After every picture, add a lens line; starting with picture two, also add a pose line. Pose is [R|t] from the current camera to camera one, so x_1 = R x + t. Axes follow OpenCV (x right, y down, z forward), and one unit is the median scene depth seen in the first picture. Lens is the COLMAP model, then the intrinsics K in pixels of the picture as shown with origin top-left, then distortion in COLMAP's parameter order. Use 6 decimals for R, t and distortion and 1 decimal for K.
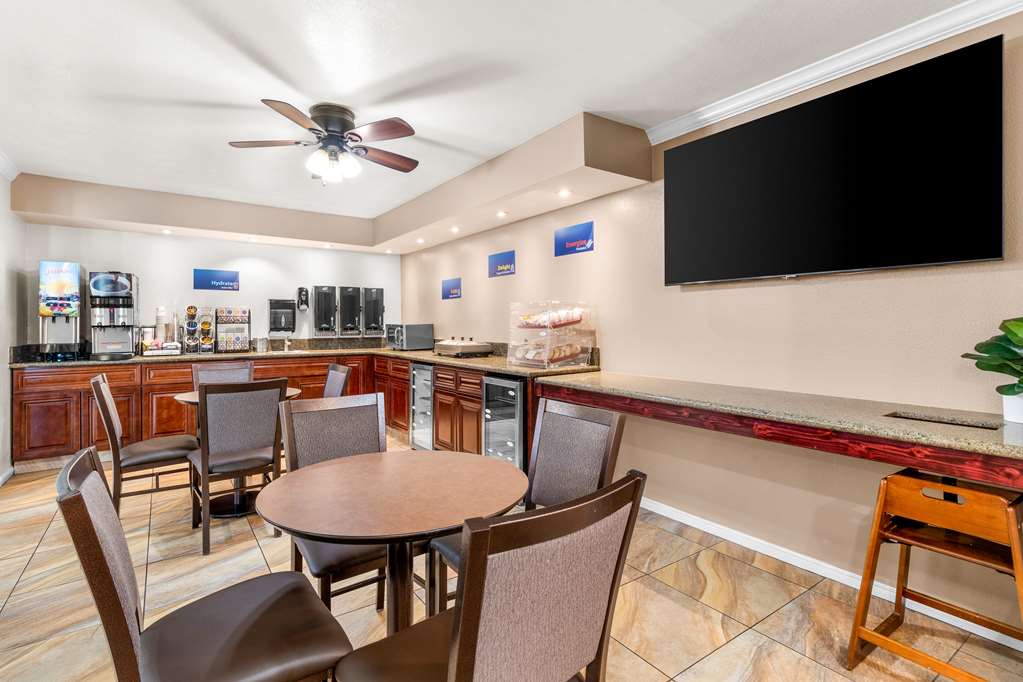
lens RADIAL K [[456.5, 0, 511.5], [0, 456.5, 326.9], [0, 0, 1]] dist [-0.021472, 0.000008]
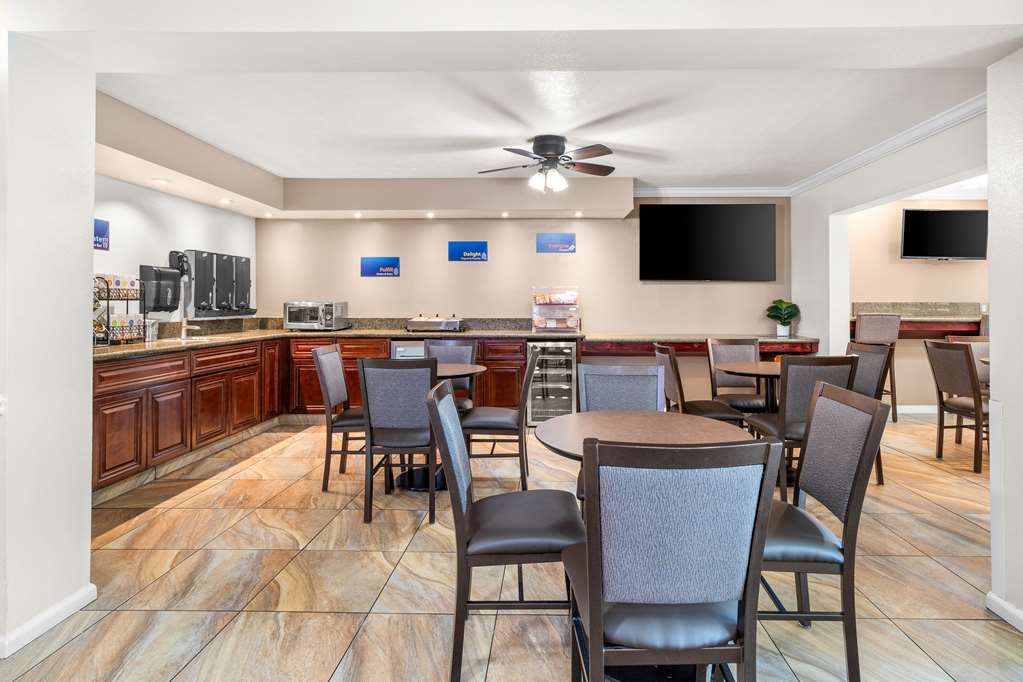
lens RADIAL K [[488.7, 0, 514.1], [0, 488.7, 301.5], [0, 0, 1]] dist [0.001324, 0.000128]
pose [[0.619826, 0.005298, 0.784722, -0.788152], [0.005785, 0.999919, -0.011320, 0.005357], [-0.784718, 0.011556, 0.619745, 0.113114]]
